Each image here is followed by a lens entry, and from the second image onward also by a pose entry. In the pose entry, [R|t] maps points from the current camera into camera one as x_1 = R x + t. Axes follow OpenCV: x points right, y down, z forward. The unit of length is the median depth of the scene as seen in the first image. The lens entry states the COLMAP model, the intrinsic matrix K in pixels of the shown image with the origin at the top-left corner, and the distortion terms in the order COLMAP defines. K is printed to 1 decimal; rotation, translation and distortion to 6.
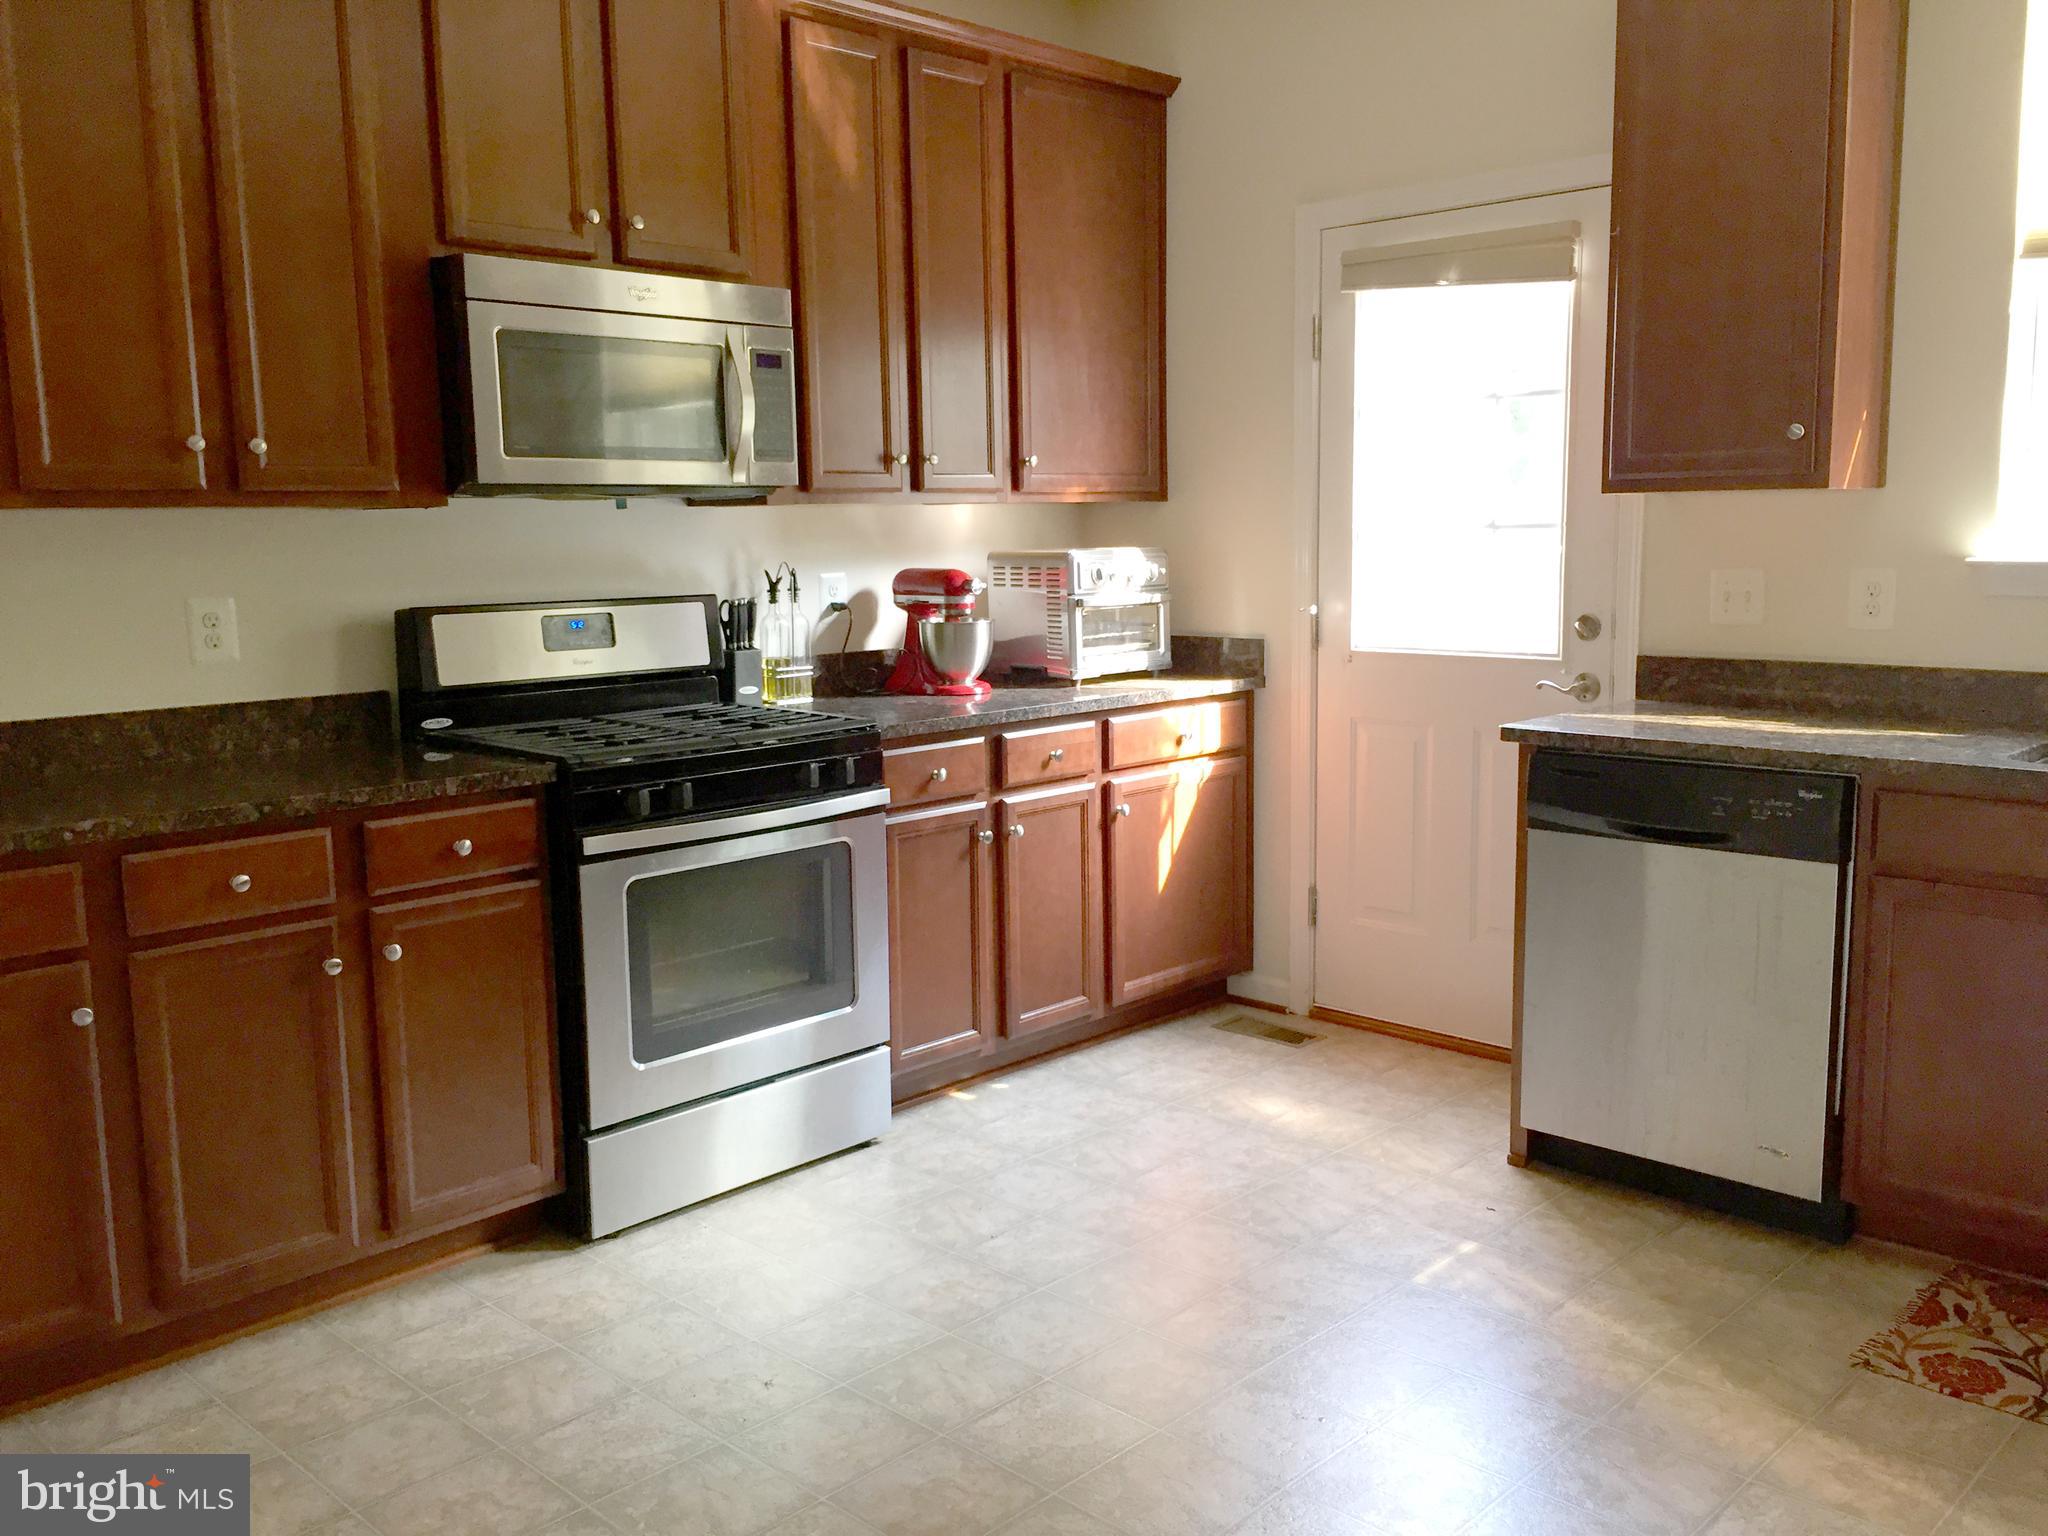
lens RADIAL K [[1740.6, 0, 1018.9], [0, 1740.6, 761.0], [0, 0, 1]] dist [0.044595, -0.041671]
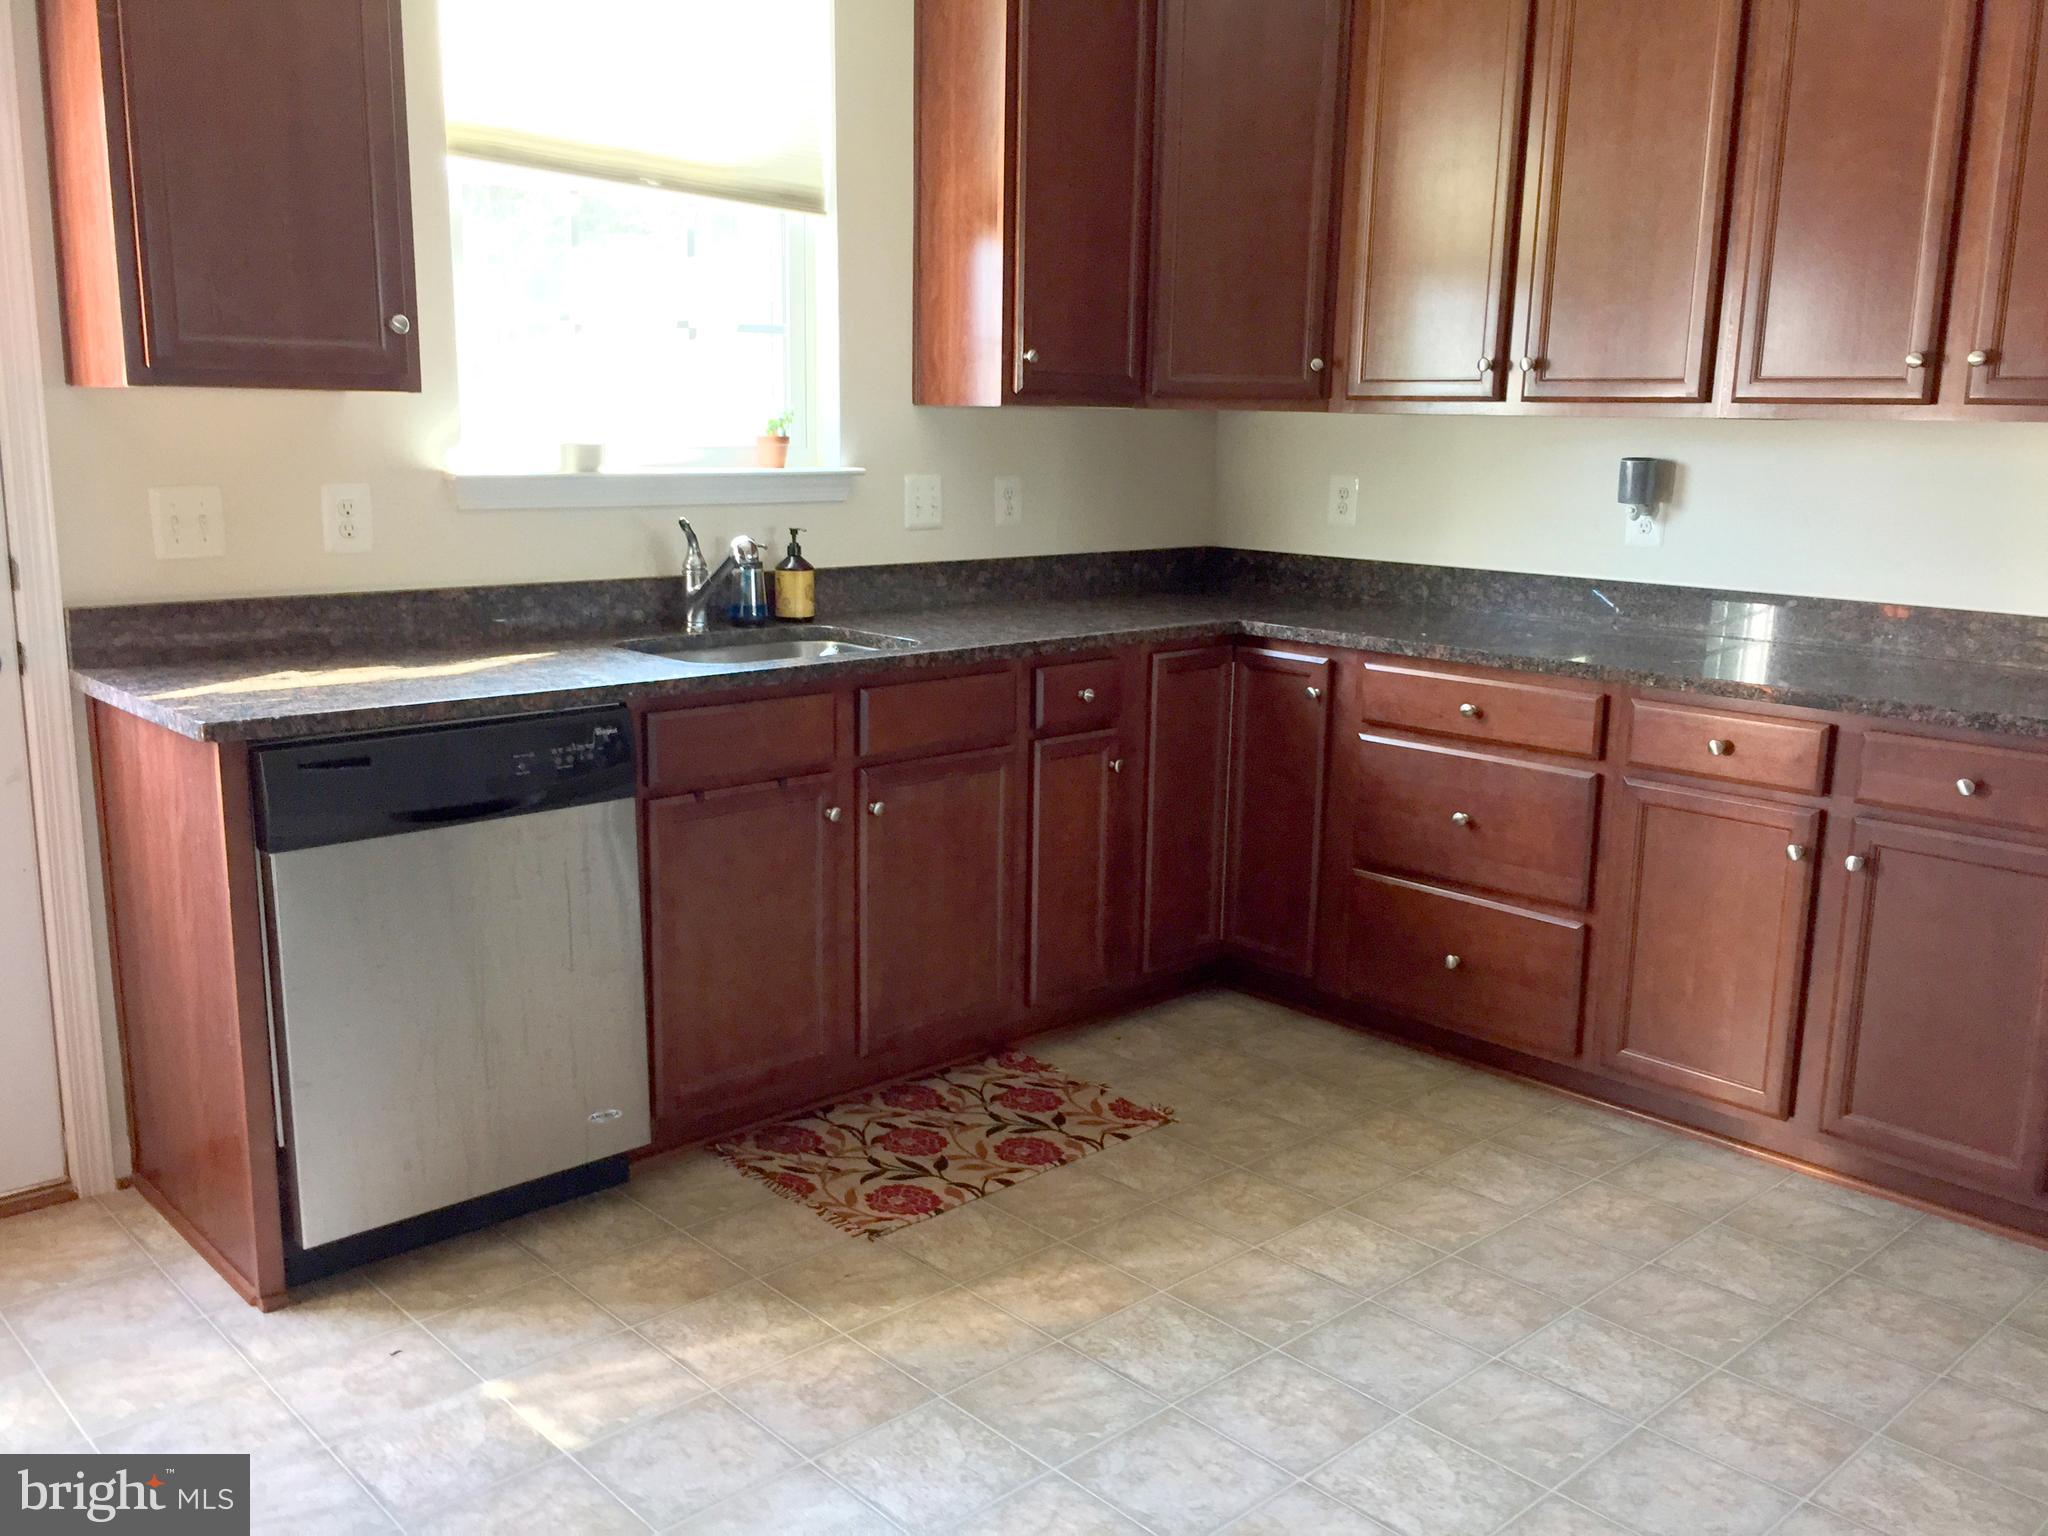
lens RADIAL K [[1740.6, 0, 1021.5], [0, 1740.6, 773.0], [0, 0, 1]] dist [0.044595, -0.041671]
pose [[0.044902, -0.182205, 0.982235, -0.447622], [0.118238, 0.977285, 0.175882, -0.094688], [-0.991970, 0.108240, 0.065426, 0.715551]]
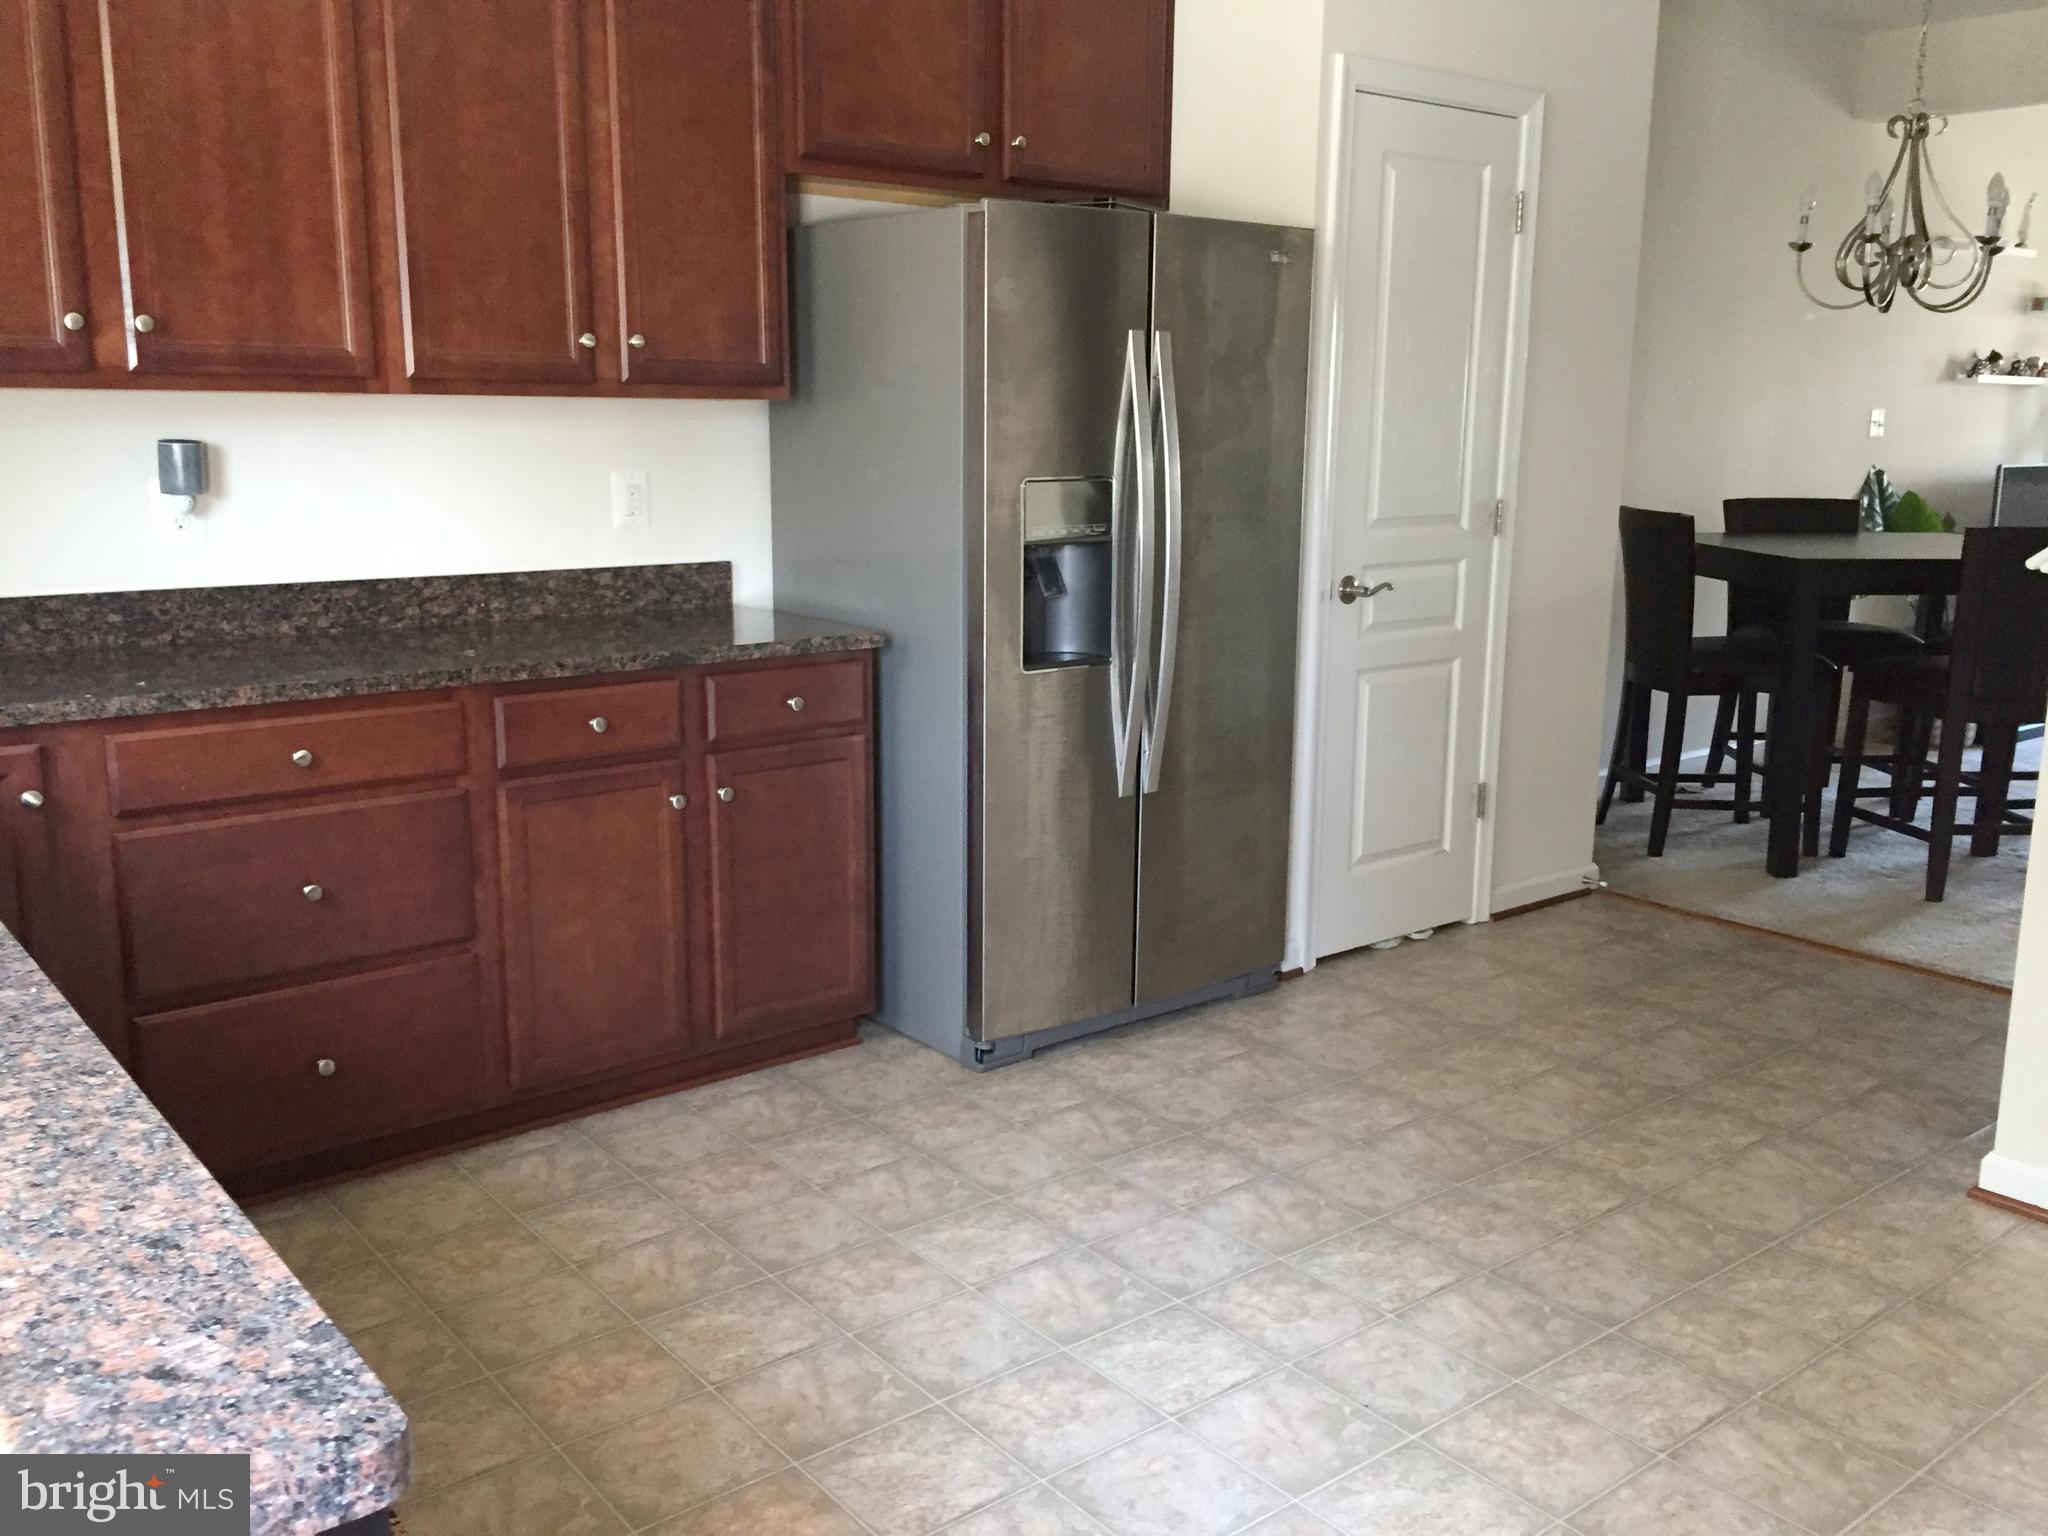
lens RADIAL K [[1740.6, 0, 1025.5], [0, 1740.6, 770.2], [0, 0, 1]] dist [0.044595, -0.041671]
pose [[-0.992460, -0.009270, 0.122217, -0.063527], [0.031542, 0.944236, 0.327755, -0.146693], [-0.118440, 0.329138, -0.936824, 1.068940]]
